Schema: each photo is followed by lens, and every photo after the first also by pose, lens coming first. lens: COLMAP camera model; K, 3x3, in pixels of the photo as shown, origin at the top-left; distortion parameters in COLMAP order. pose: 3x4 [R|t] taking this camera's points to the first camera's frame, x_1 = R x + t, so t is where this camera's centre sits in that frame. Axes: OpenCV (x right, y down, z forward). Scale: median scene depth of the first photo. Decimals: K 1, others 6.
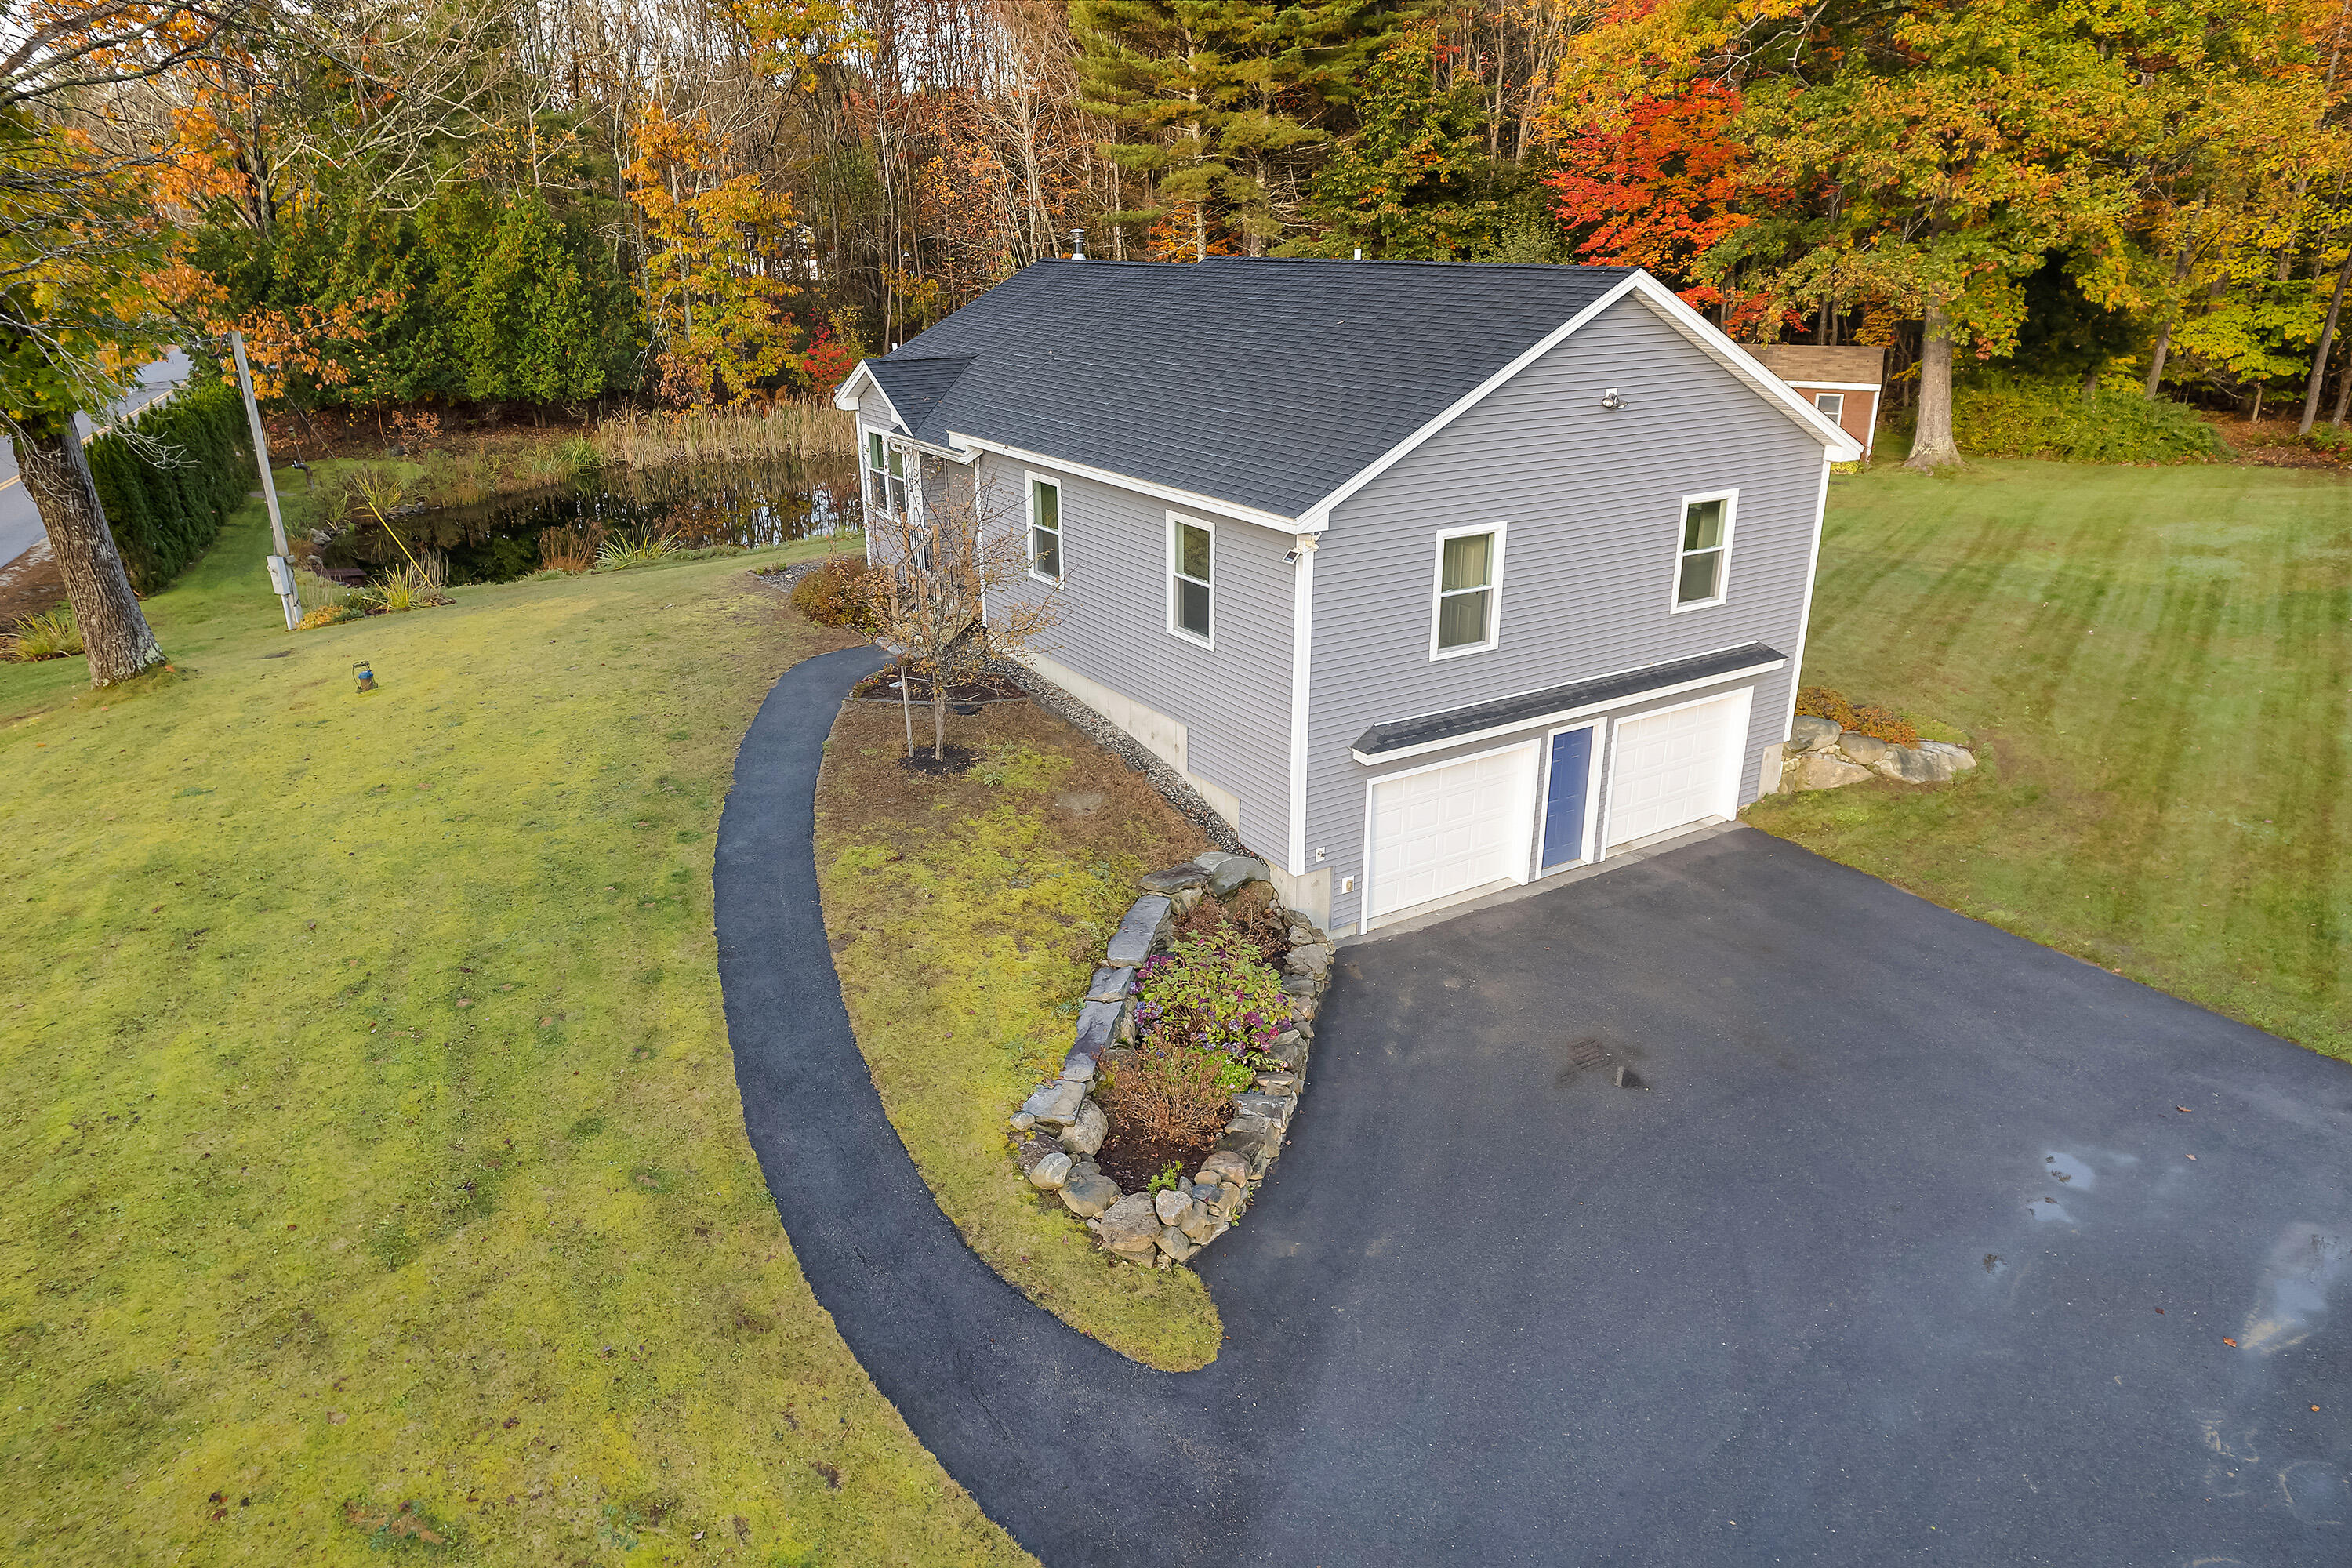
lens RADIAL K [[1500.2, 0, 1166.1], [0, 1500.2, 791.0], [0, 0, 1]] dist [-0.029486, 0.025839]
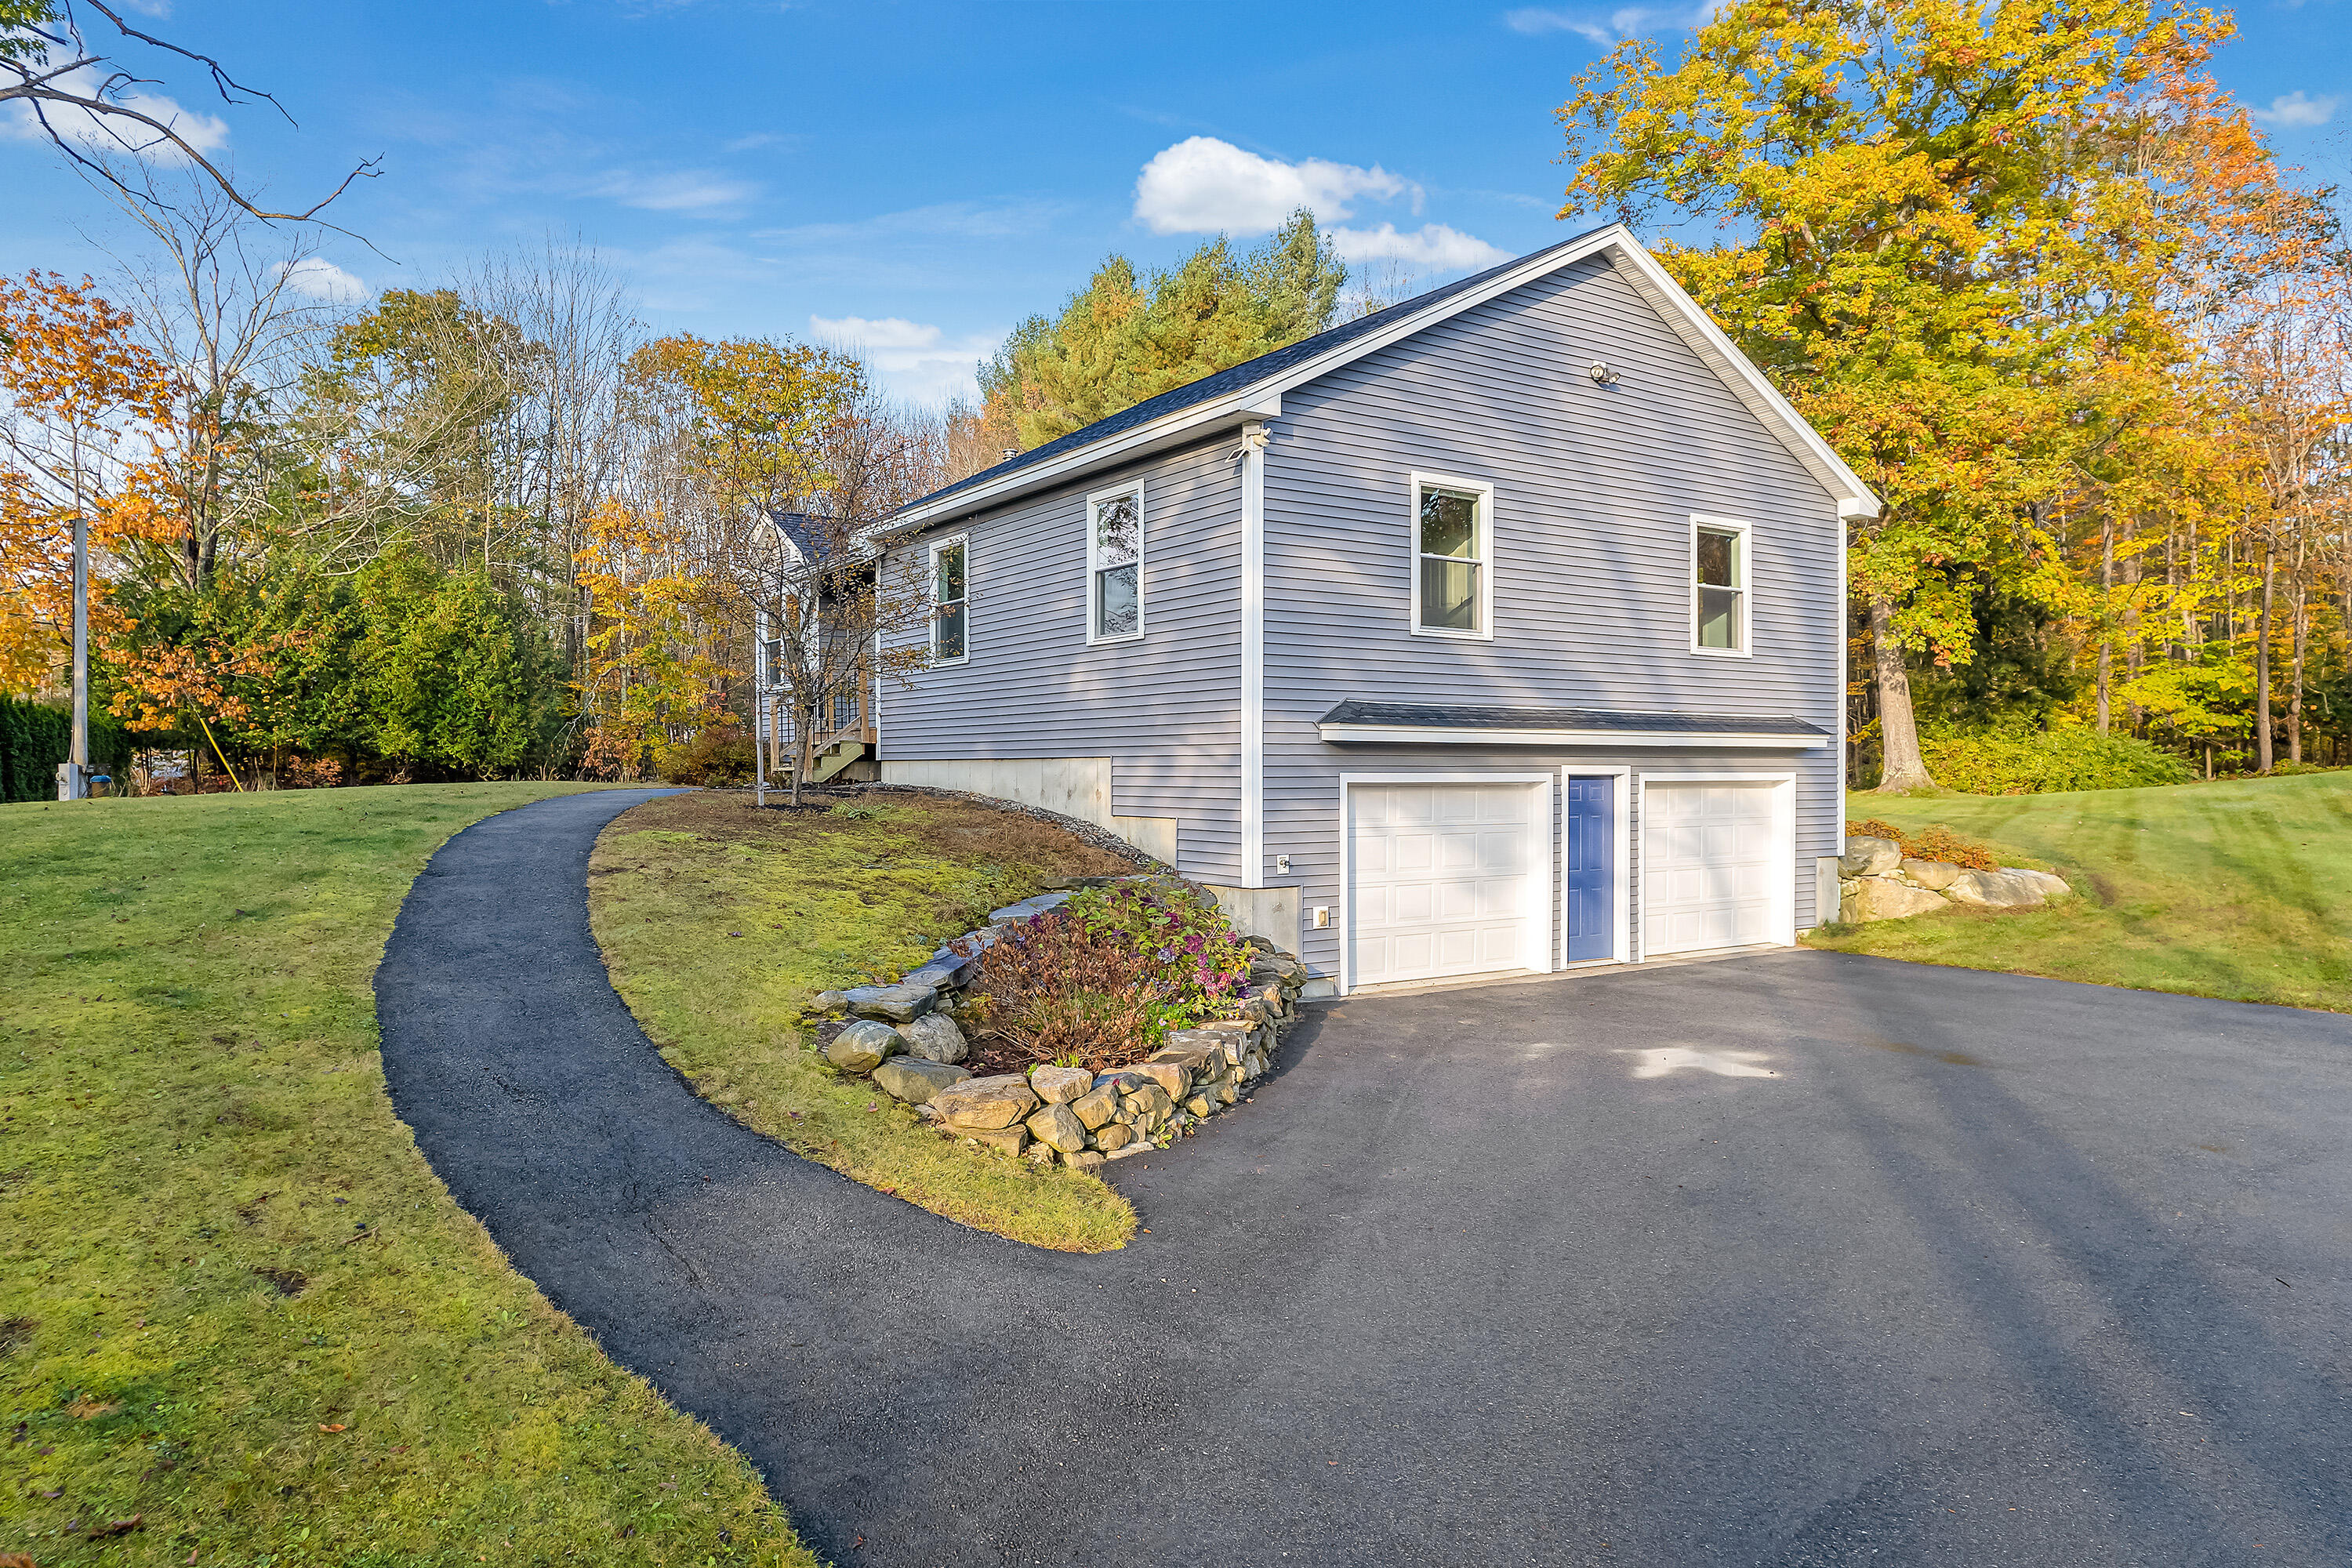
lens RADIAL K [[1500.2, 0, 1172.6], [0, 1500.2, 783.2], [0, 0, 1]] dist [-0.029486, 0.025839]
pose [[0.999335, 0.007815, 0.035610, 0.015907], [0.005291, 0.935331, -0.353735, 0.216733], [-0.036071, 0.353688, 0.934668, 0.224051]]
